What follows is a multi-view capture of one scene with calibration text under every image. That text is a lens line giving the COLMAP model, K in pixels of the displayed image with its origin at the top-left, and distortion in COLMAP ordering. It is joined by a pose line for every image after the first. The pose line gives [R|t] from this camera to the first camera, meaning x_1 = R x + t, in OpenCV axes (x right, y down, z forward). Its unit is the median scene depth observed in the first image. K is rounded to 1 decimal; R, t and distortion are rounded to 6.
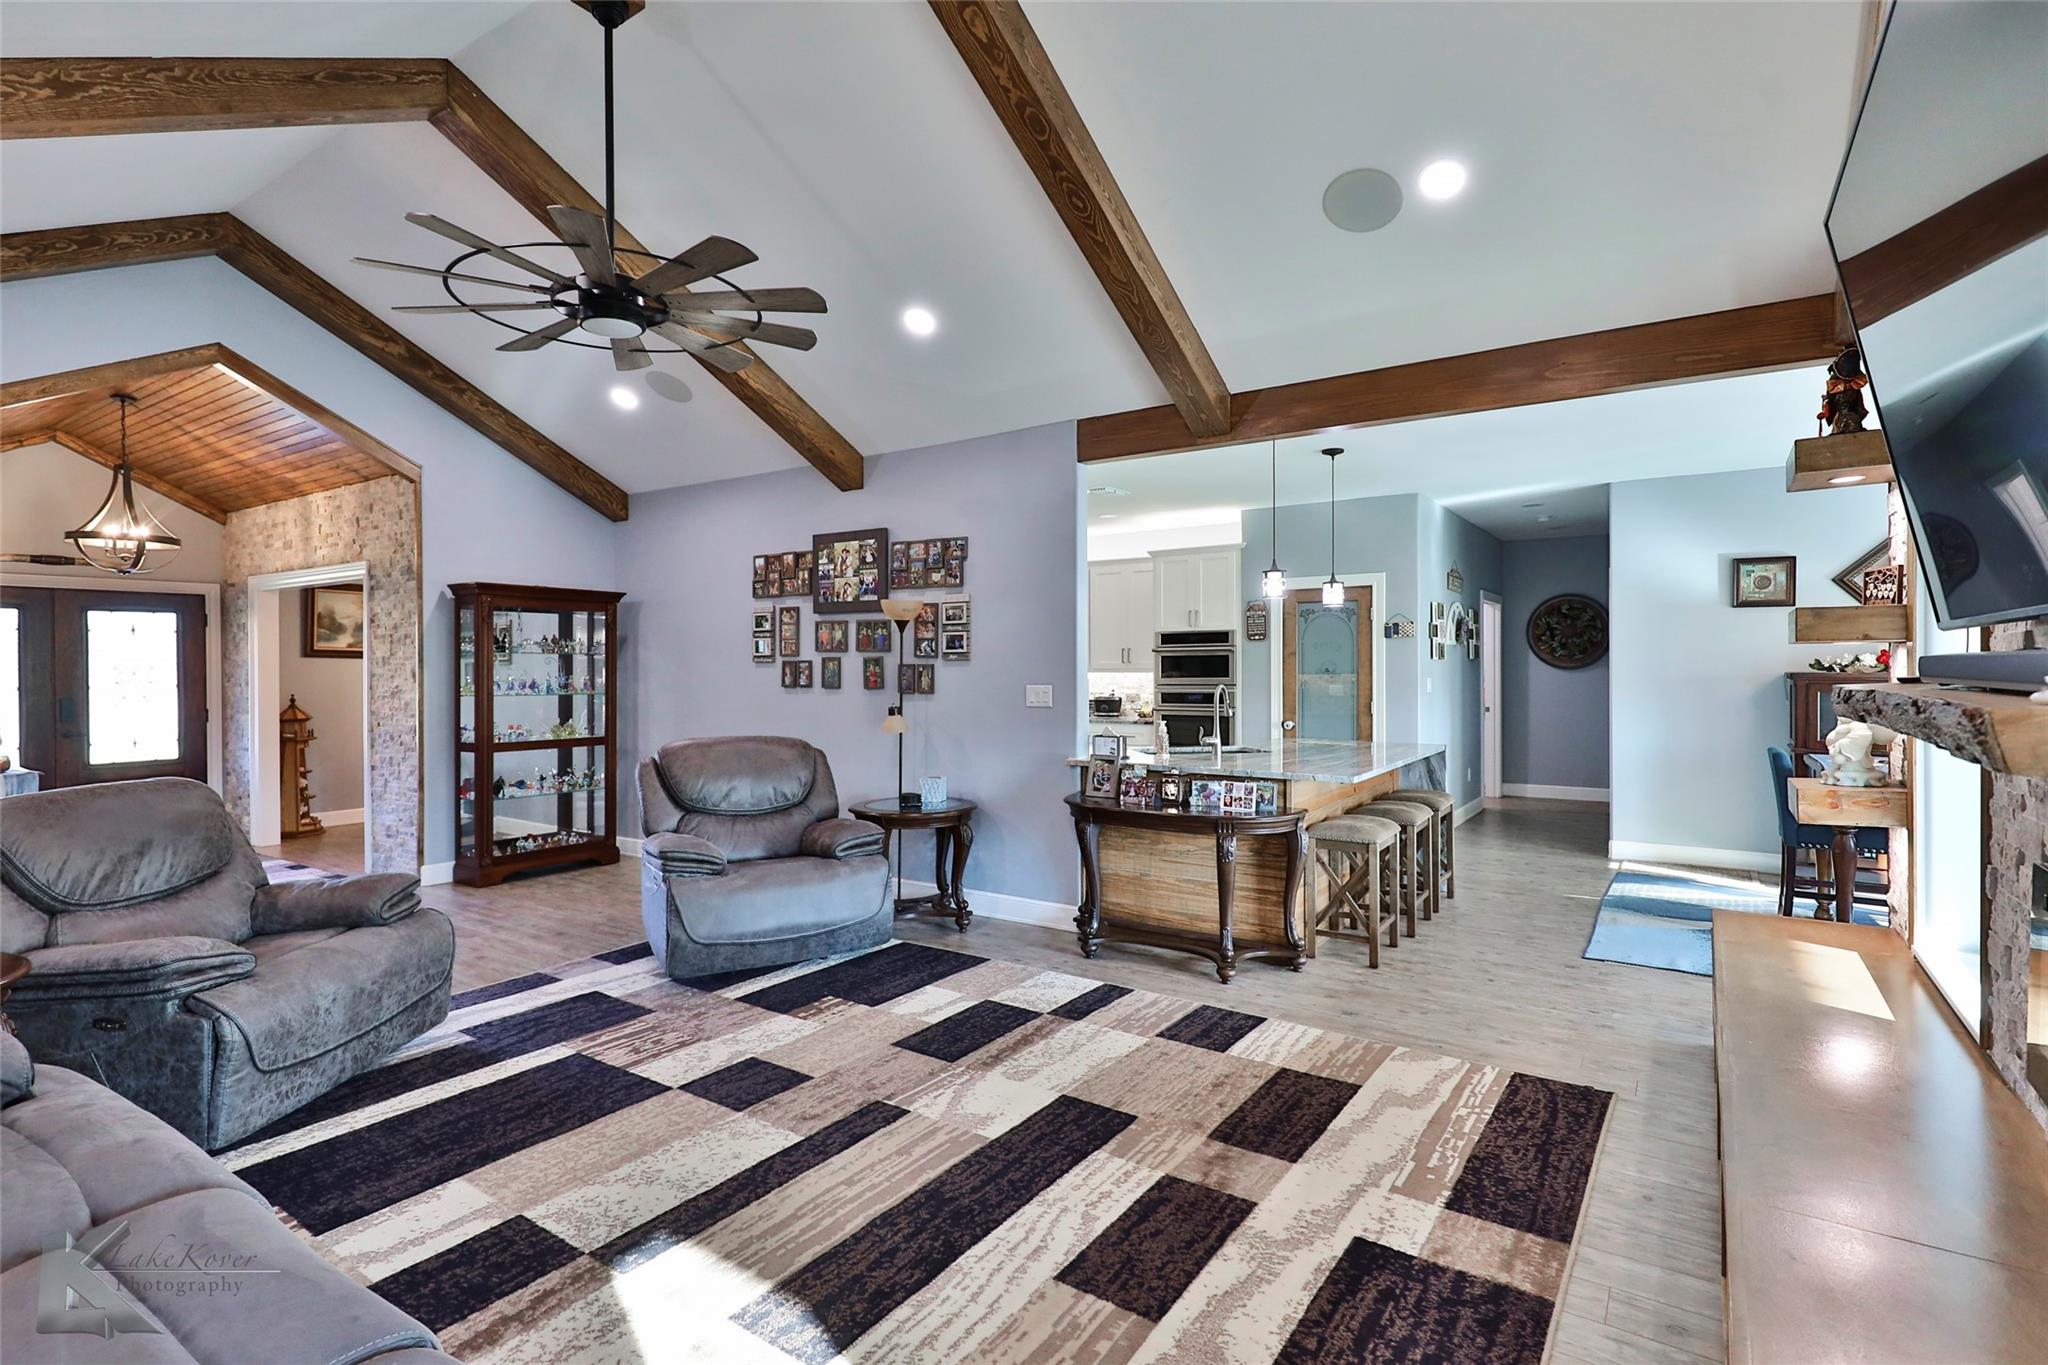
lens RADIAL K [[977.2, 0, 1026.7], [0, 977.2, 667.2], [0, 0, 1]] dist [0.016147, -0.000268]
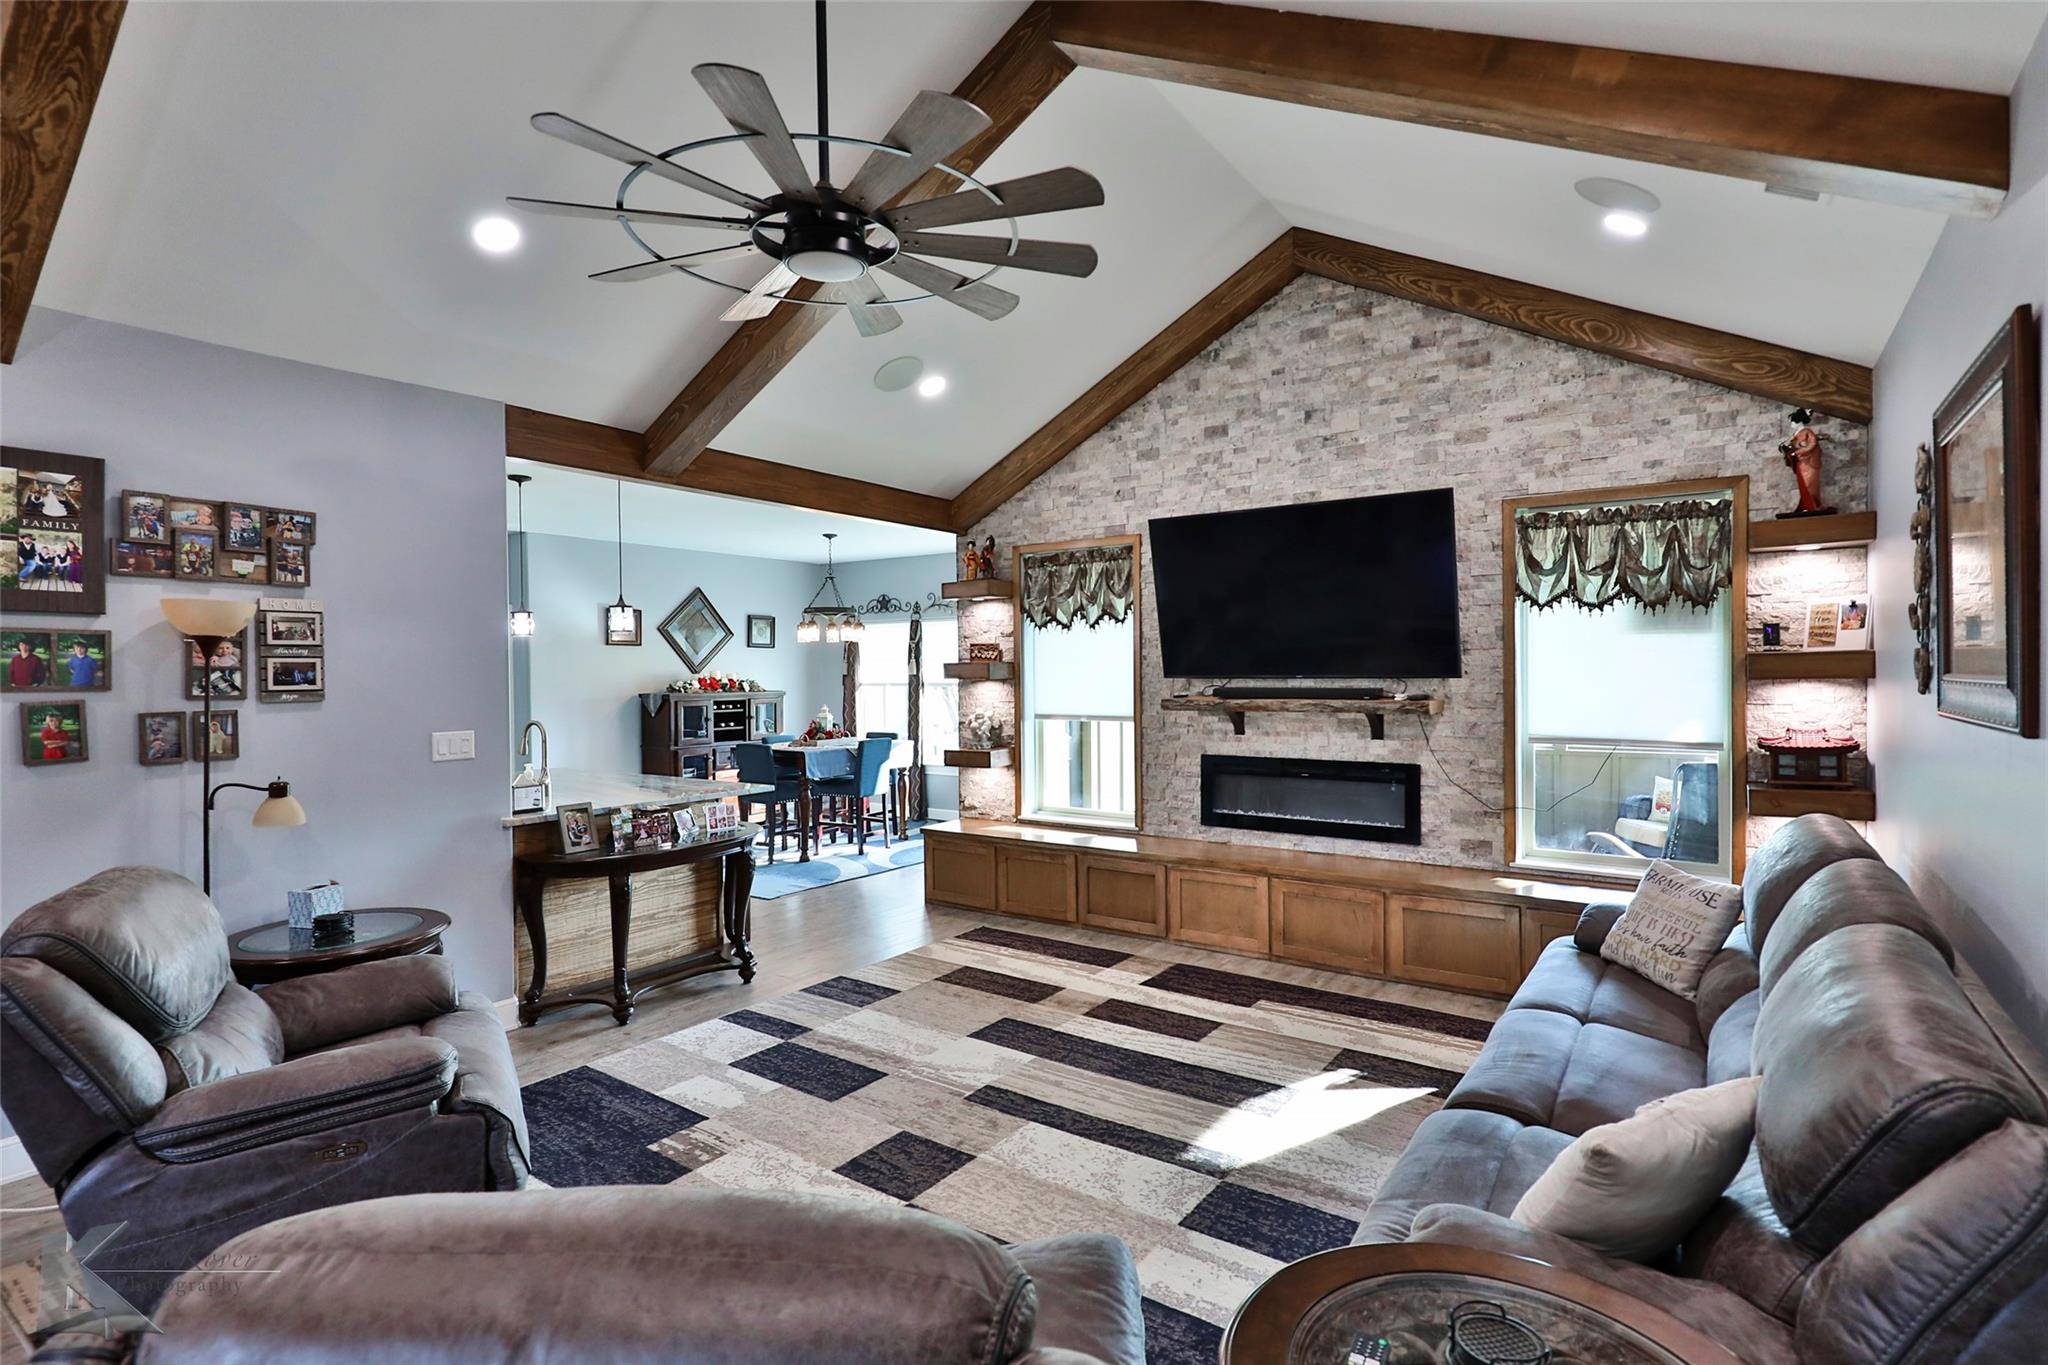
lens RADIAL K [[986.3, 0, 1024.0], [0, 986.3, 682.5], [0, 0, 1]] dist [0.015274, -0.000119]
pose [[0.023482, -0.009329, 0.999681, -1.068620], [0.011596, 0.999892, 0.009059, -0.030813], [-0.999657, 0.011379, 0.023588, 0.763615]]
